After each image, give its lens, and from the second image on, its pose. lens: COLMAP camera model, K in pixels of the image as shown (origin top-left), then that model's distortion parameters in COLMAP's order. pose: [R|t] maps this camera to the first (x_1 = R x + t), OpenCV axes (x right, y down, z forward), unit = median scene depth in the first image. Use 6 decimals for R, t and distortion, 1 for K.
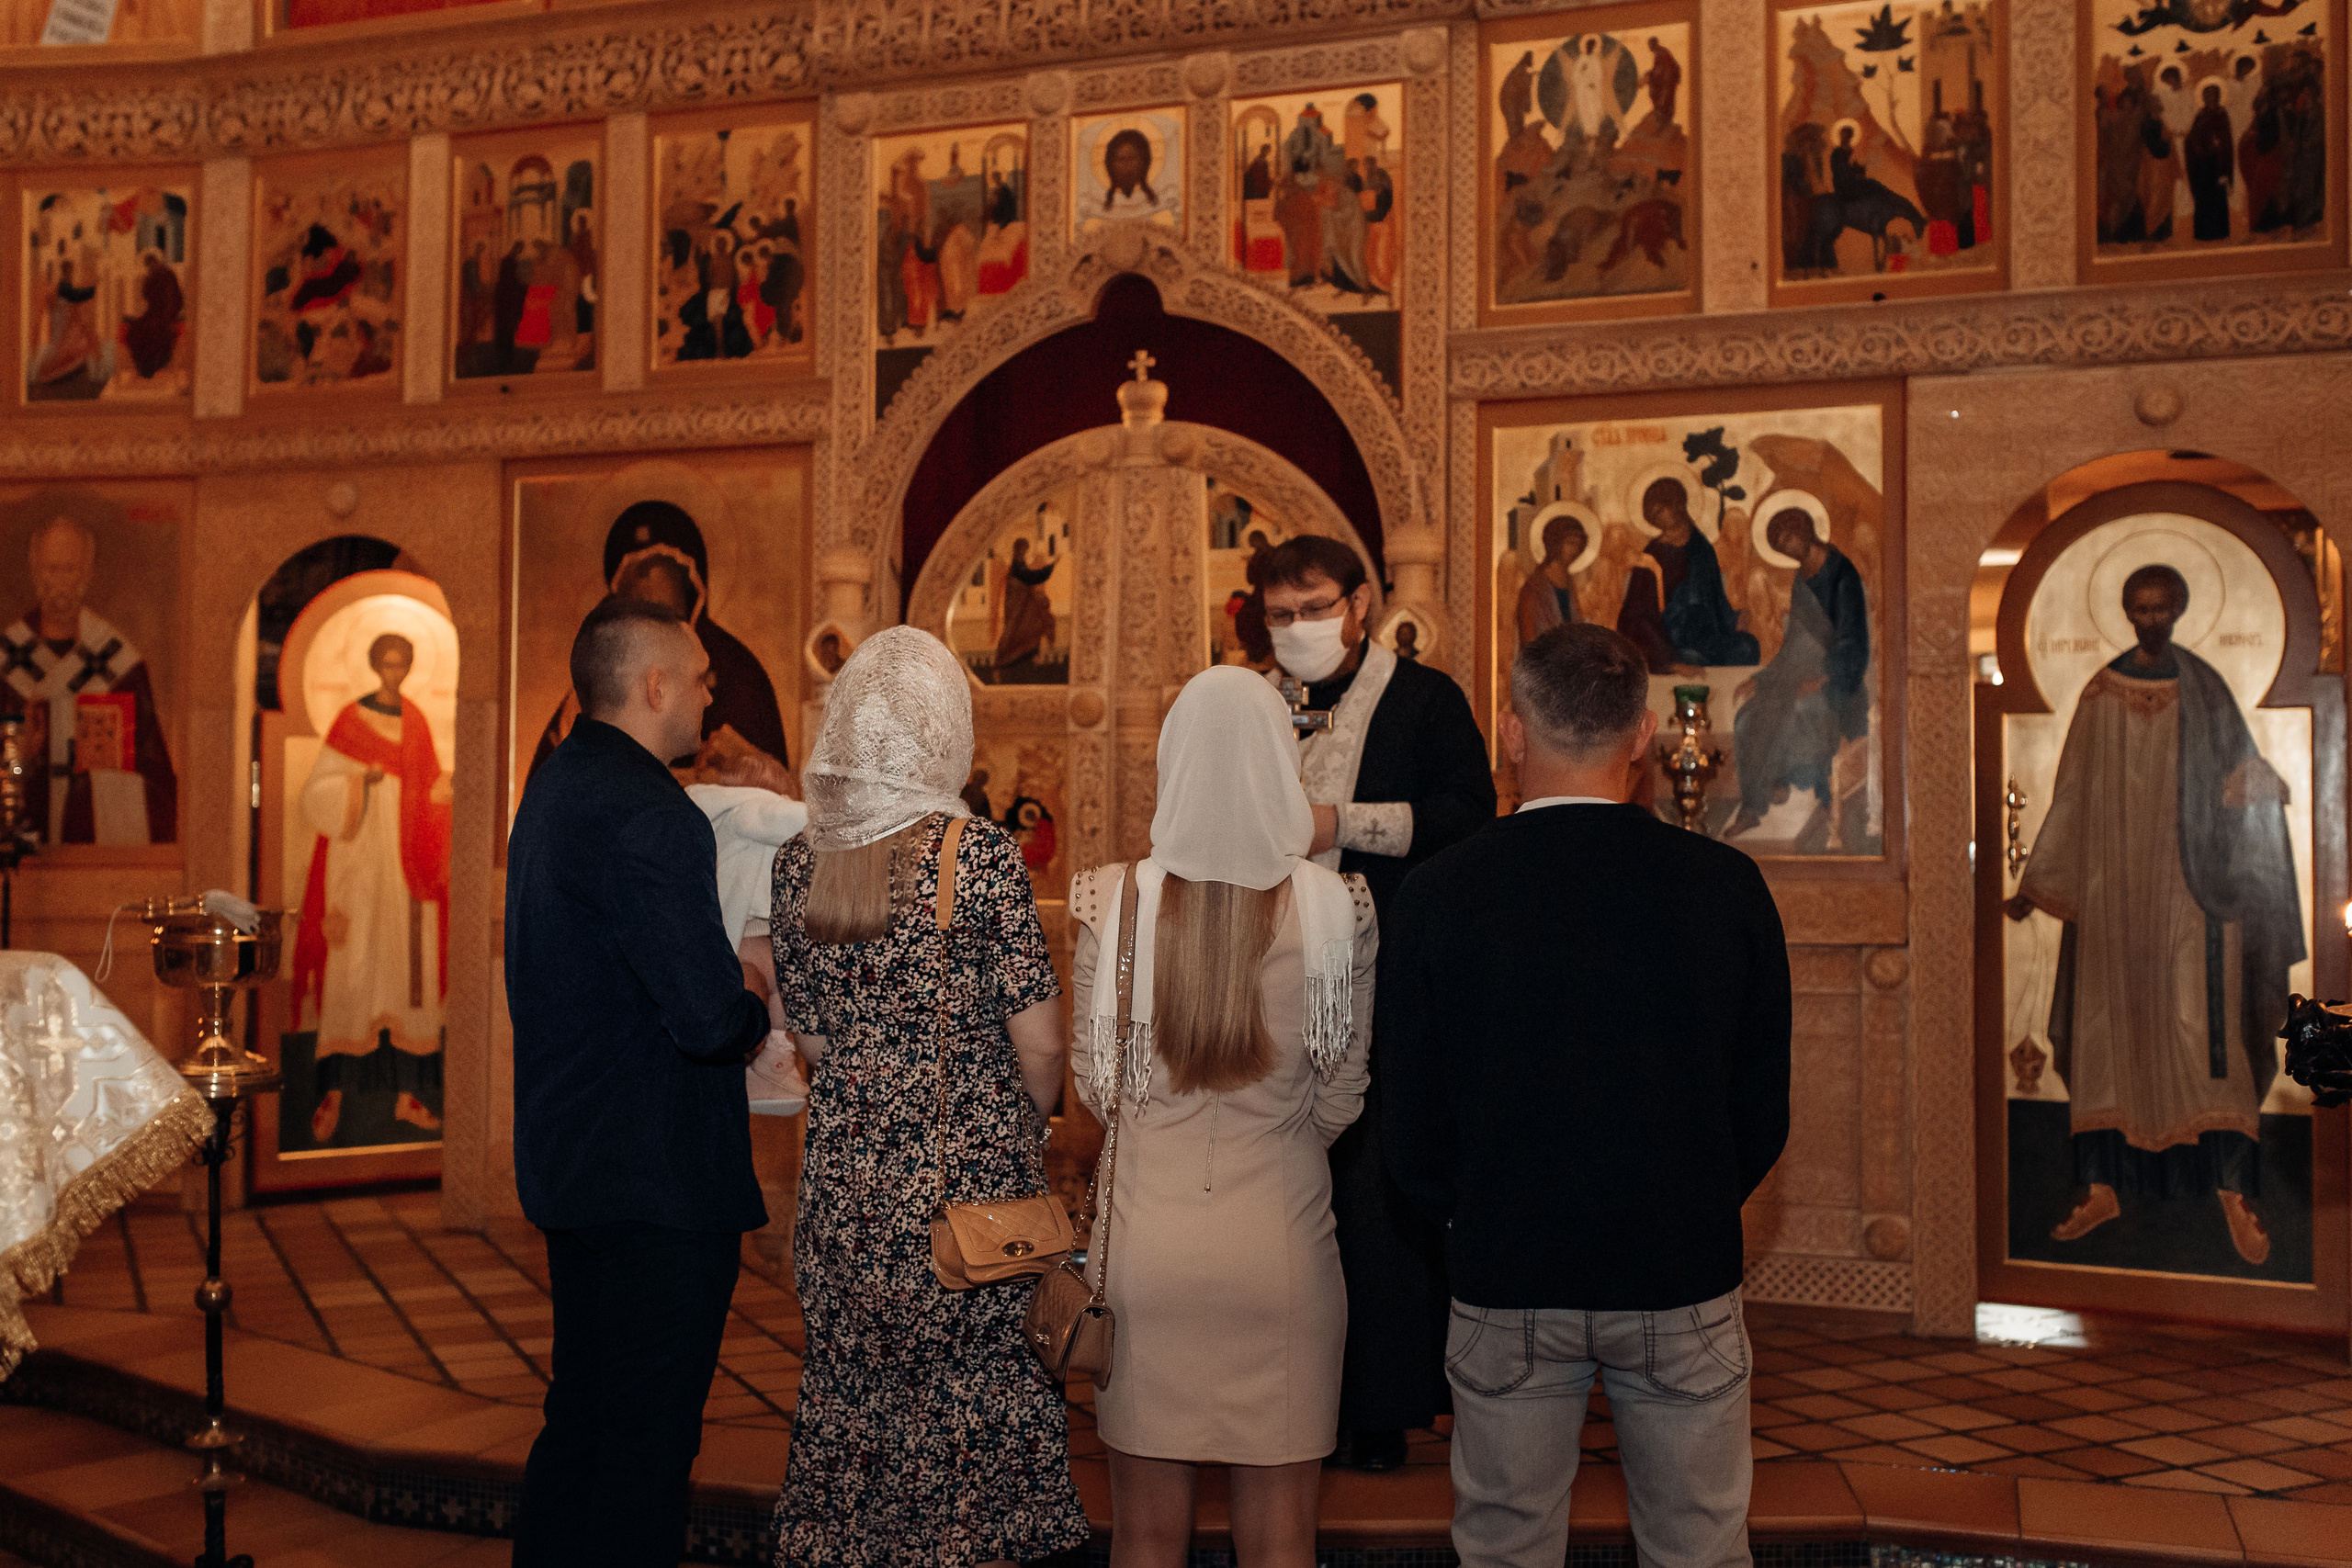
lens RADIAL K [[2307.4, 0, 1175.9], [0, 2307.4, 788.8], [0, 0, 1]] dist [0.004558, -0.003799]
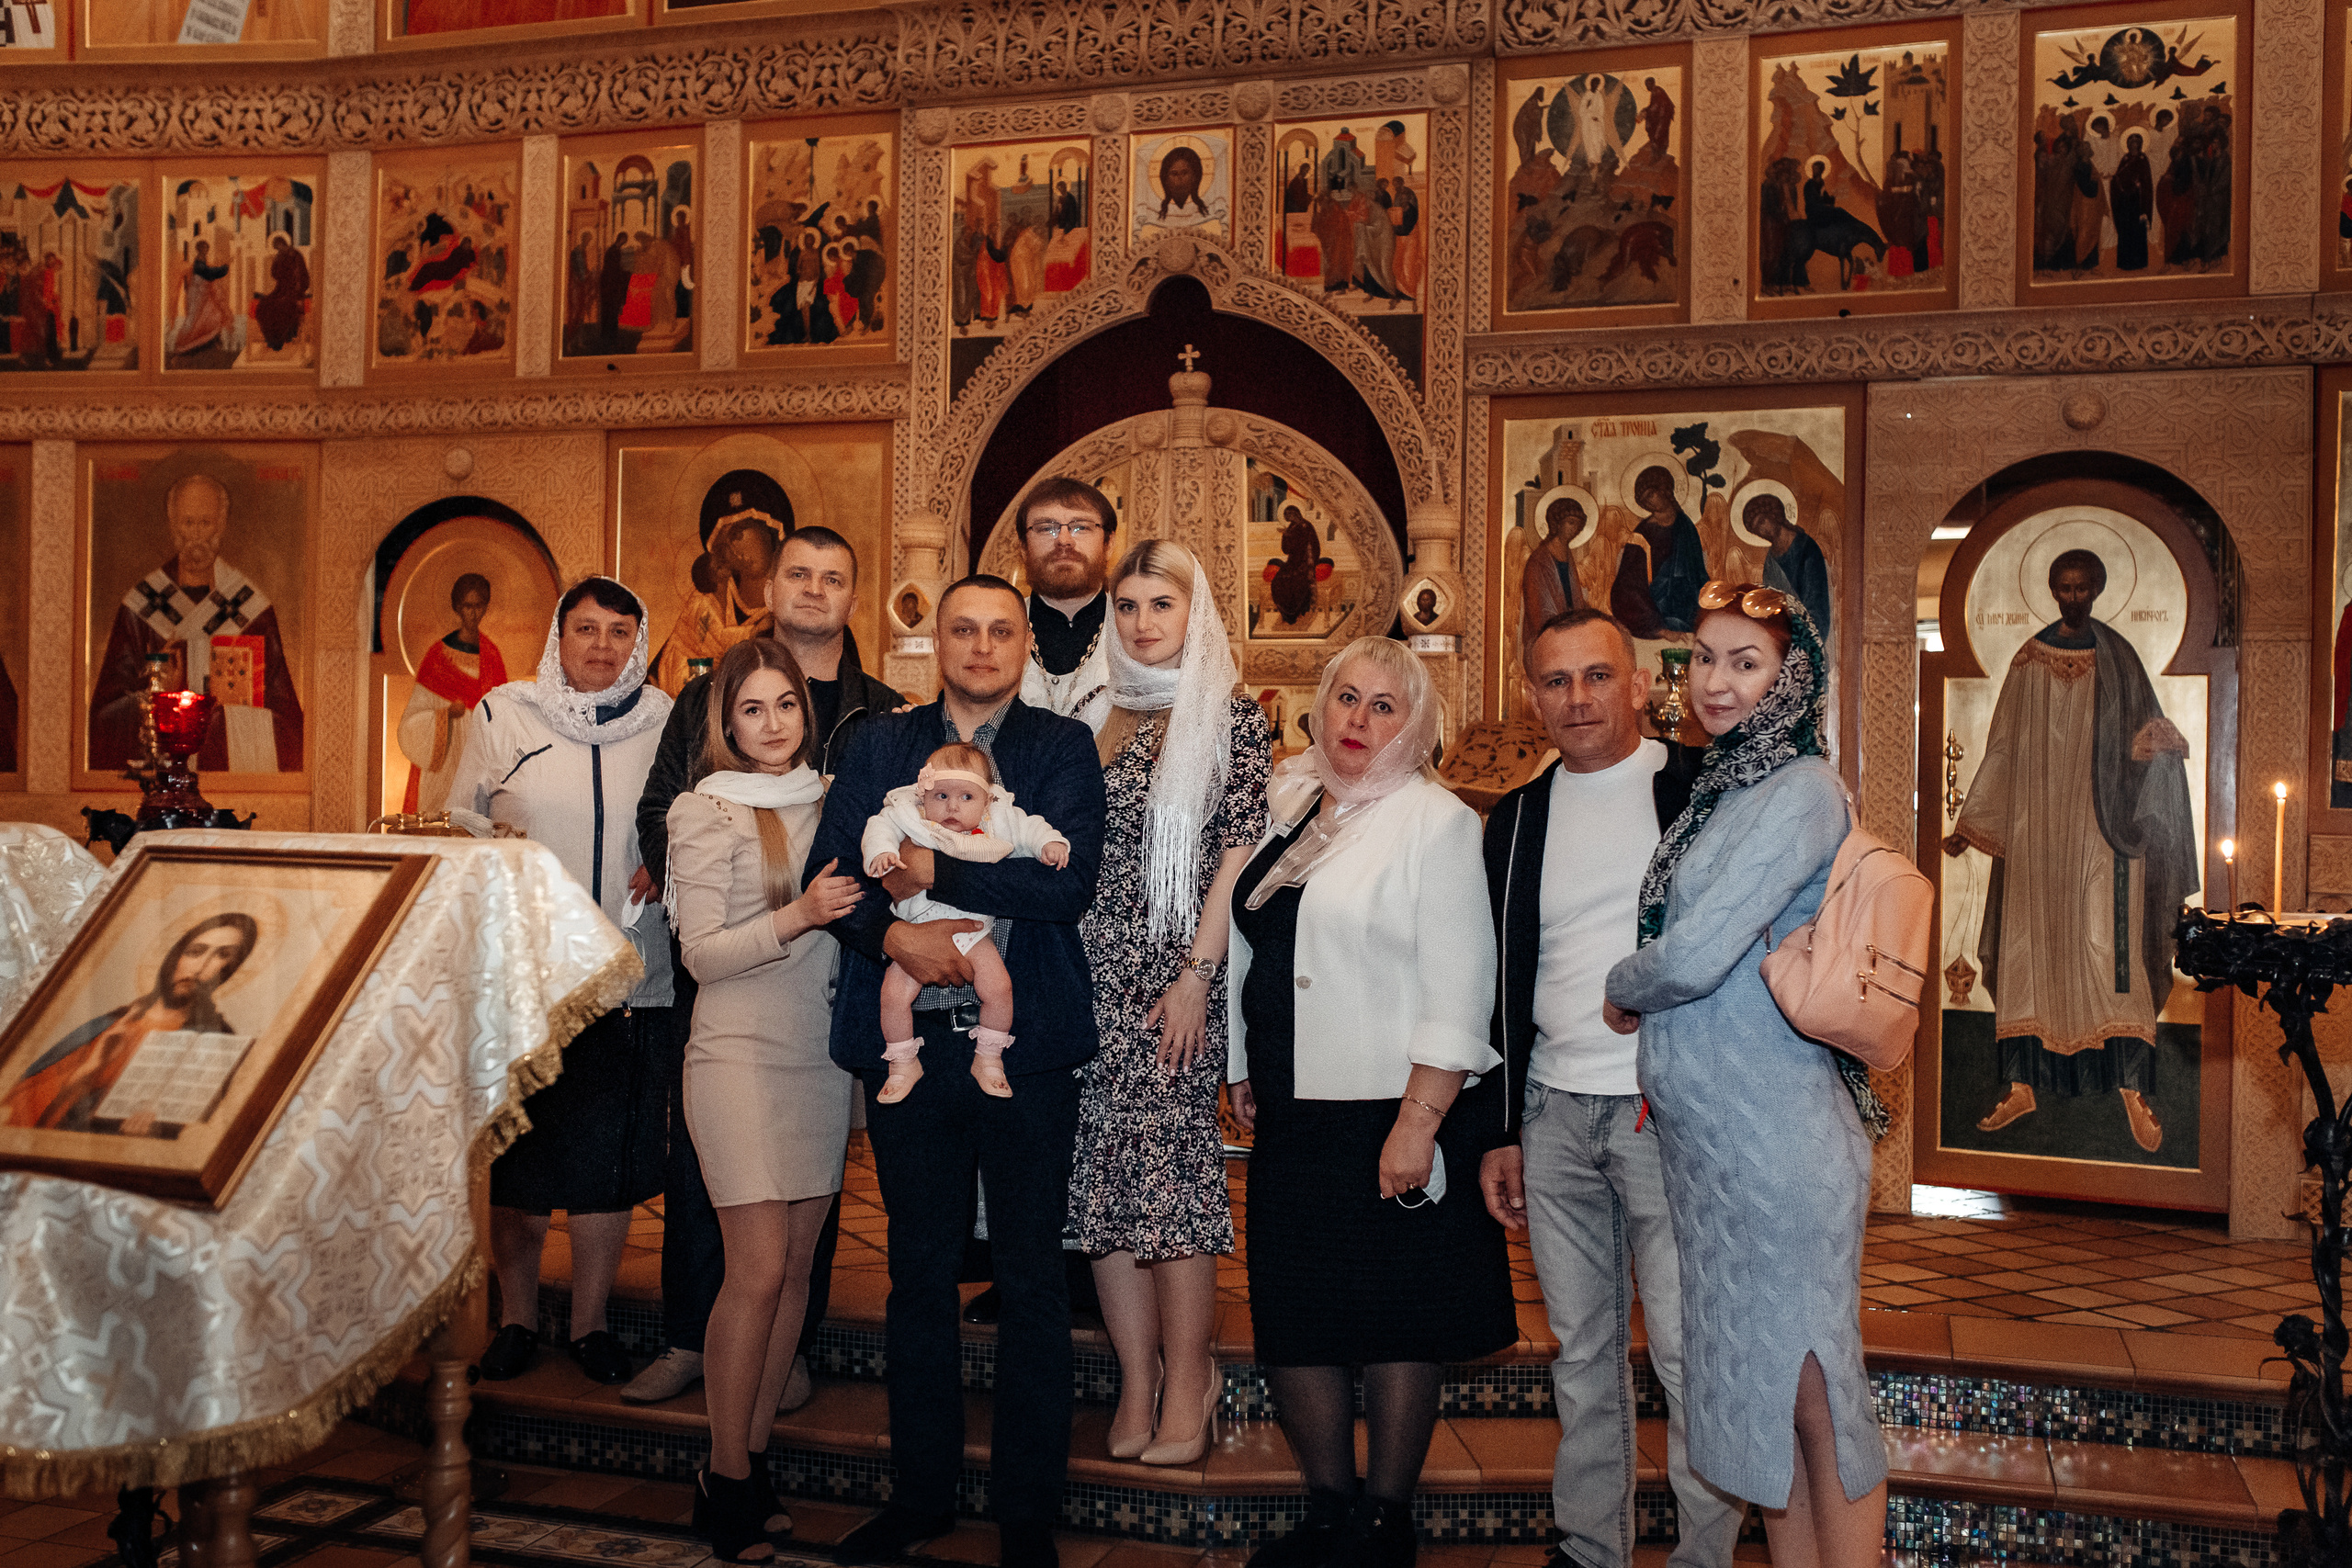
lens RADIAL K [[2235.7, 0, 1176.0], [0, 2235.7, 784.0], [0, 0, 1]] dist [-0.004855, 0.011315]
pose [[0.999699, 0.011371, 0.021719, -0.045160], [-0.011864, 0.999672, 0.022685, 0.000131], [-0.021454, -0.022935, 0.999507, -0.099848]]
